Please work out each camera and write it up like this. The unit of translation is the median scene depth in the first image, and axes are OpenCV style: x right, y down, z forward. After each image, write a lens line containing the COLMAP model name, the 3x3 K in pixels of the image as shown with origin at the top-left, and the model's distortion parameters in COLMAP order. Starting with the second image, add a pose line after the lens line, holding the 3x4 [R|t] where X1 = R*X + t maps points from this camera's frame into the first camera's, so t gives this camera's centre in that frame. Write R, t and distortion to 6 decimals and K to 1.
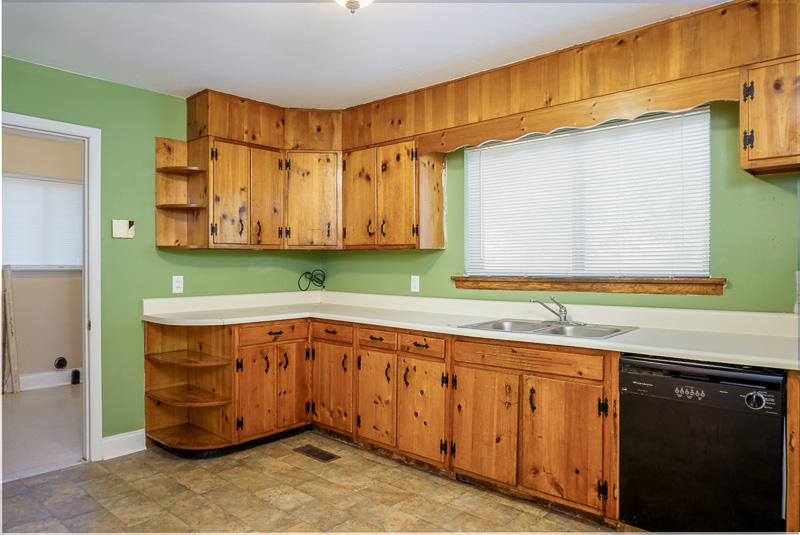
lens RADIAL K [[545.1, 0, 419.5], [0, 545.1, 266.7], [0, 0, 1]] dist [-0.024460, 0.035241]
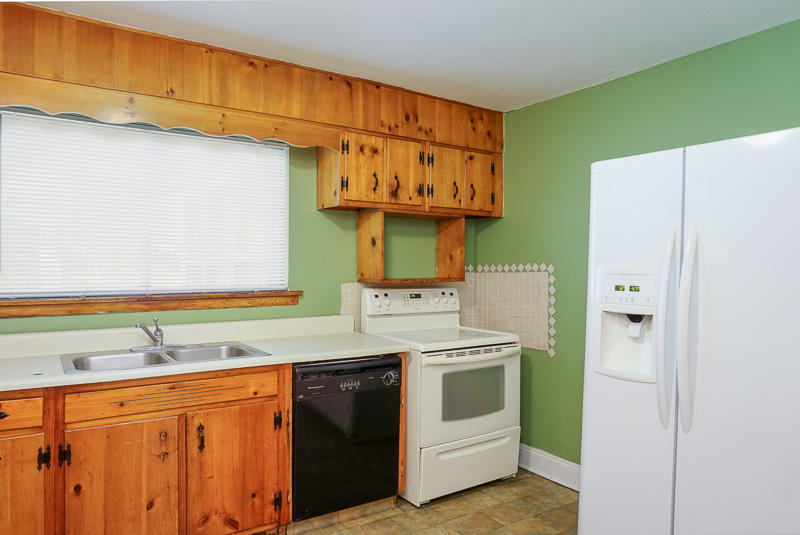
lens RADIAL K [[545.1, 0, 419.5], [0, 545.1, 266.7], [0, 0, 1]] dist [-0.024460, 0.035241]
pose [[0.251681, 0.009080, 0.967768, -0.565172], [0.002749, 0.999945, -0.010097, -0.019769], [-0.967806, 0.005201, 0.251642, 0.459210]]
